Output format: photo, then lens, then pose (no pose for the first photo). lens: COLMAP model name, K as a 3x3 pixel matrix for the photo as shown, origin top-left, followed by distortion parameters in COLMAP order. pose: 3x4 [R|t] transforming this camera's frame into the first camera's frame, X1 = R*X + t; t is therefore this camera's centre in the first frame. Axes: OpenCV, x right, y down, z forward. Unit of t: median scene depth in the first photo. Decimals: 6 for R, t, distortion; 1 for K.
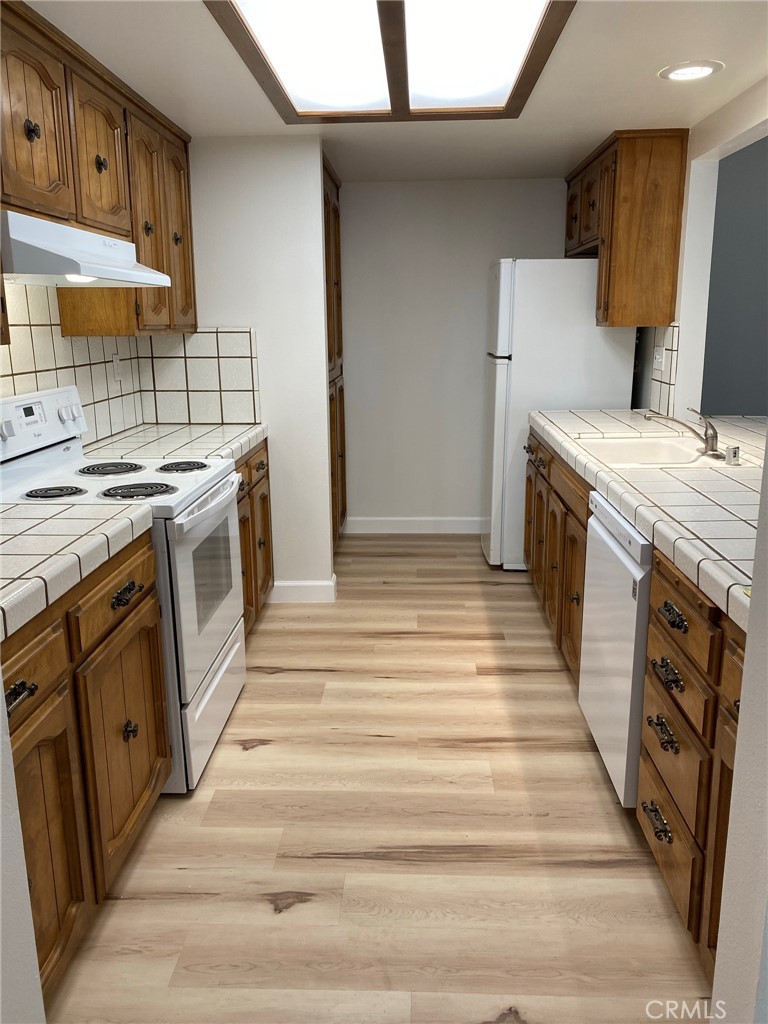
lens RADIAL K [[776.7, 0, 384.0], [0, 776.7, 512.0], [0, 0, 1]] dist [0.149277, -0.322696]
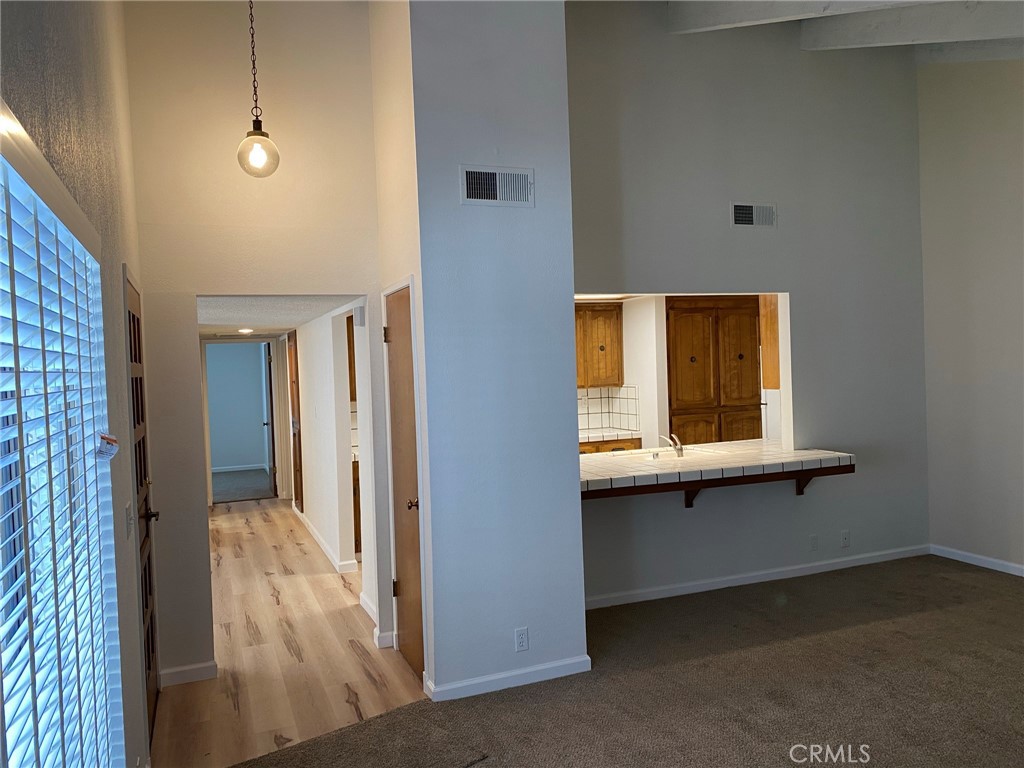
lens RADIAL K [[776.2, 0, 512.0], [0, 776.2, 384.0], [0, 0, 1]] dist [0.056779, -0.064252]
pose [[0.410372, 0.021557, -0.911664, 1.544515], [-0.176896, 0.982613, -0.056393, -0.062529], [0.894597, 0.184411, 0.407050, -0.128946]]
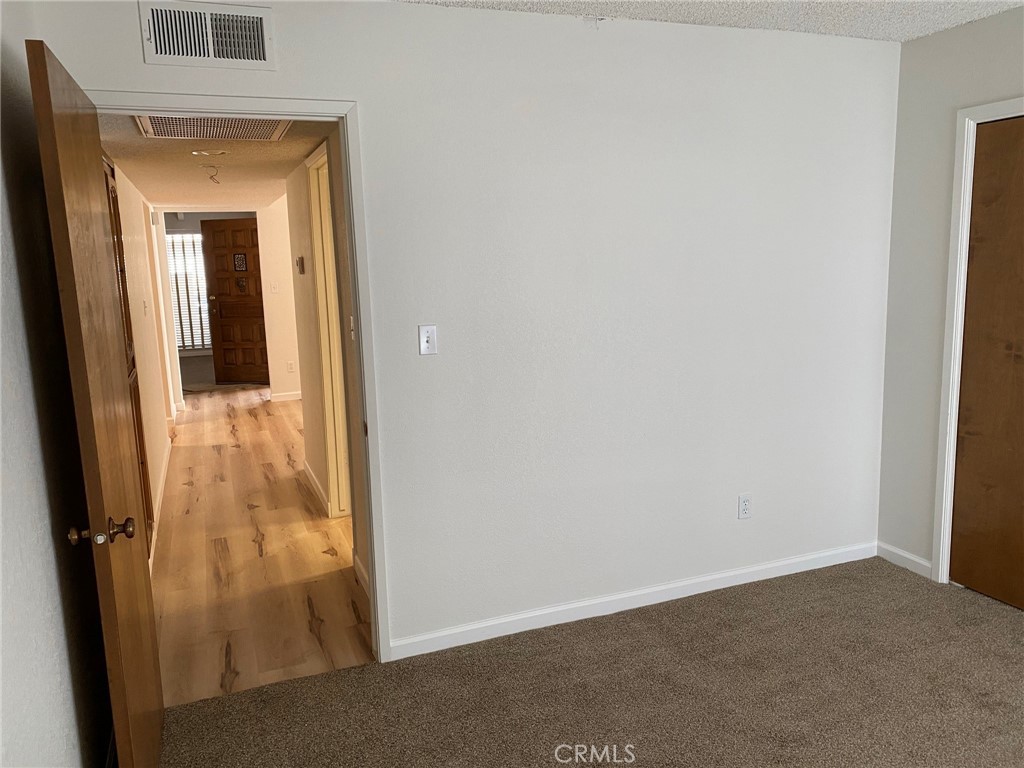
lens RADIAL K [[776.2, 0, 512.0], [0, 776.2, 384.0], [0, 0, 1]] dist [0.056779, -0.064252]
pose [[-0.402846, -0.124100, 0.906815, -2.045526], [0.244849, 0.940043, 0.237420, -0.063007], [-0.881909, 0.317677, -0.348307, 0.185596]]
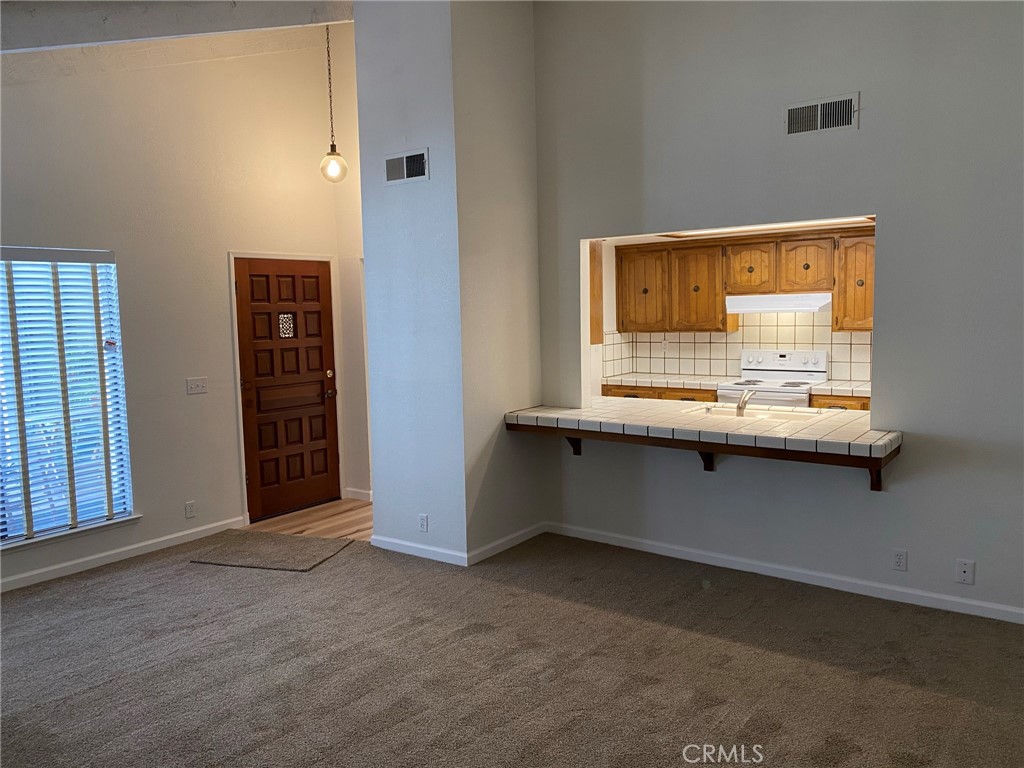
lens RADIAL K [[776.2, 0, 512.0], [0, 776.2, 384.0], [0, 0, 1]] dist [0.056779, -0.064252]
pose [[-0.565189, 0.105742, -0.818157, 1.592391], [-0.158698, 0.959292, 0.233613, -0.362215], [0.809553, 0.261875, -0.525400, 1.158904]]
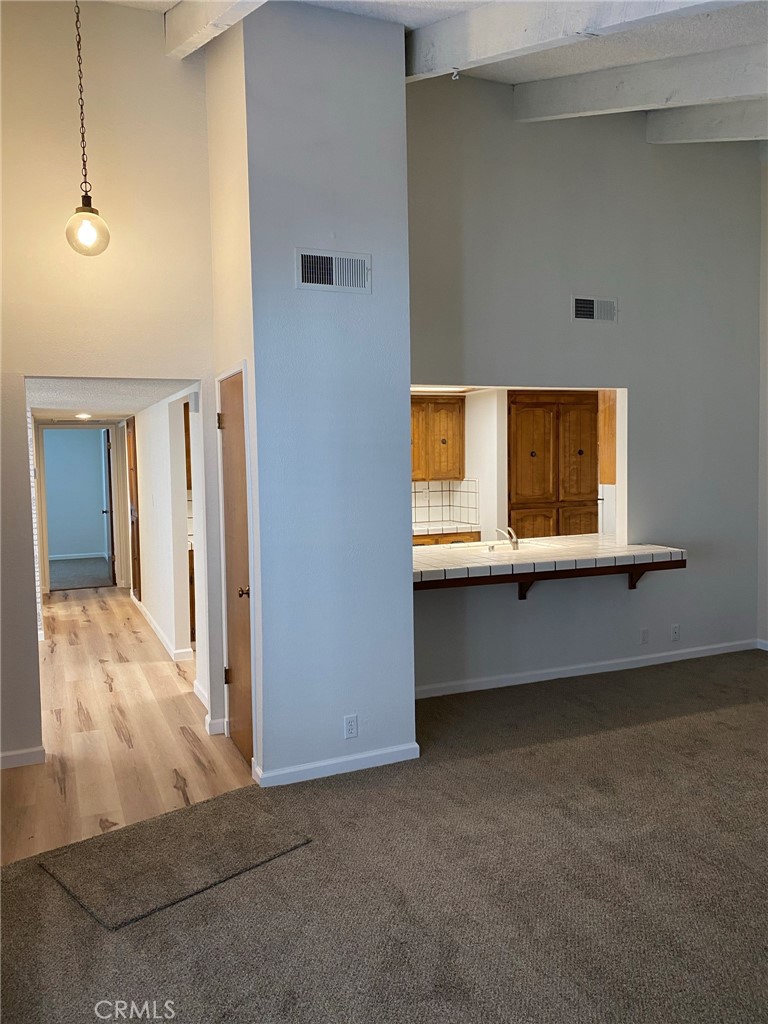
lens RADIAL K [[776.2, 0, 384.4], [0, 776.2, 505.5], [0, 0, 1]] dist [0.056779, -0.064252]
pose [[0.437889, 0.061216, -0.896942, 1.549296], [-0.193189, 0.980779, -0.027378, -0.060601], [0.878027, 0.185268, 0.441299, -0.108439]]
